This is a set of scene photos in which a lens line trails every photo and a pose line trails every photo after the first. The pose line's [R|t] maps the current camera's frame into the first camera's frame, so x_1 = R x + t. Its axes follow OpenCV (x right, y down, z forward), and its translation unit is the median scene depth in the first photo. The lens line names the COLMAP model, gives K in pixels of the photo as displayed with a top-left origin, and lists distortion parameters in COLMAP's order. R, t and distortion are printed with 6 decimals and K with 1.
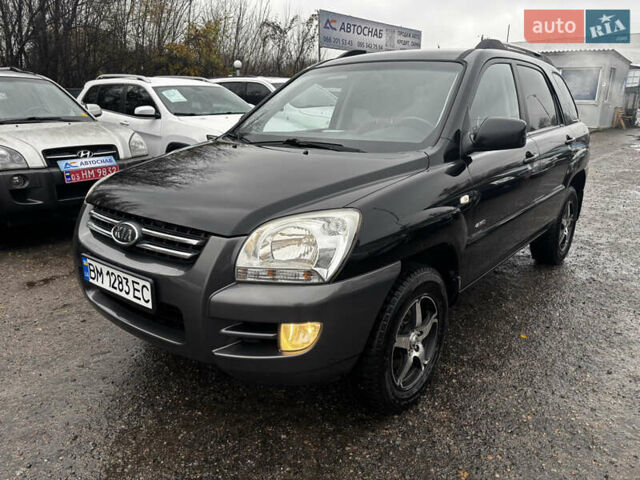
lens RADIAL K [[483.3, 0, 317.6], [0, 483.3, 239.9], [0, 0, 1]] dist [0.051500, -0.050449]
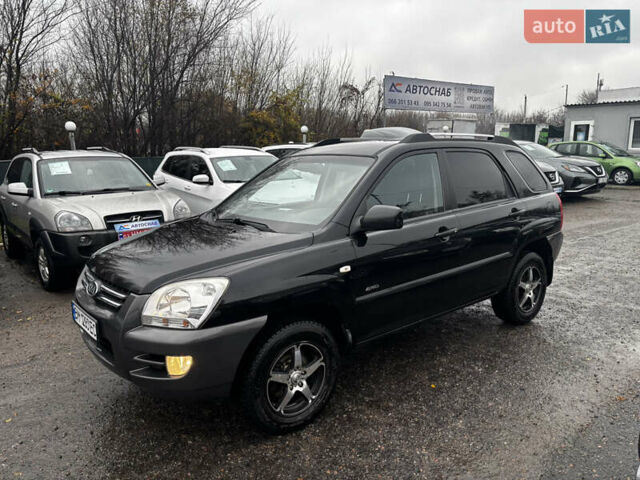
lens RADIAL K [[486.0, 0, 317.9], [0, 486.0, 241.9], [0, 0, 1]] dist [0.052911, -0.061293]
pose [[0.978403, 0.015490, -0.206124, 0.443622], [-0.033957, 0.995685, -0.086361, -0.037608], [0.203897, 0.091495, 0.974708, -0.250071]]
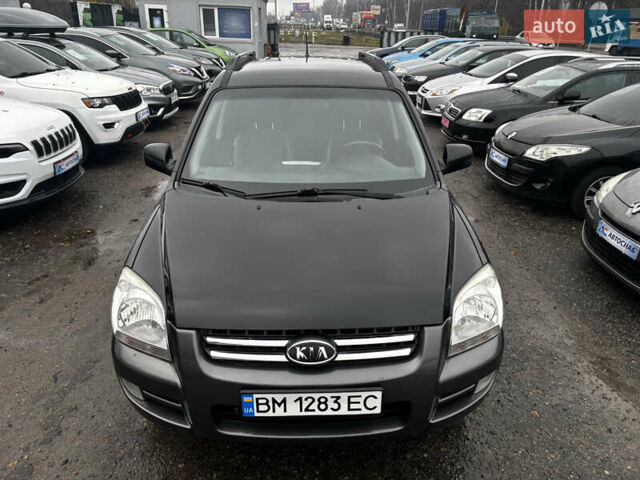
lens RADIAL K [[486.0, 0, 317.9], [0, 486.0, 241.9], [0, 0, 1]] dist [0.052911, -0.061293]
pose [[0.751533, -0.260882, 0.605919, -0.685941], [0.167897, 0.963879, 0.206757, -0.311606], [-0.637972, -0.053653, 0.768188, 0.222816]]
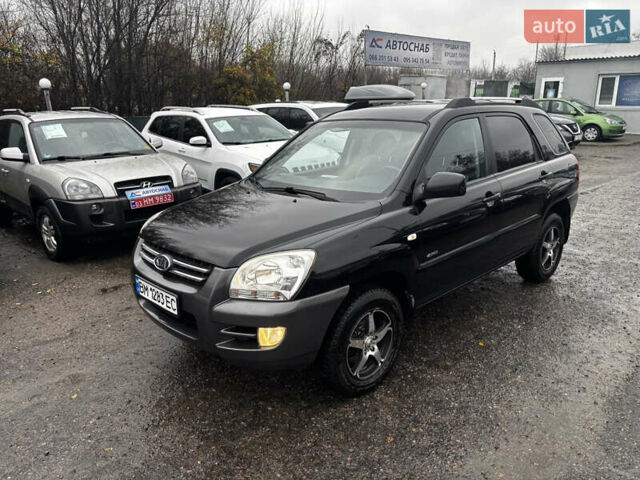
lens RADIAL K [[486.0, 0, 317.9], [0, 486.0, 241.9], [0, 0, 1]] dist [0.052911, -0.061293]
pose [[0.992201, 0.009143, -0.124314, 0.190672], [-0.009467, 0.999953, -0.002020, -0.058329], [0.124289, 0.003181, 0.992241, -0.302895]]
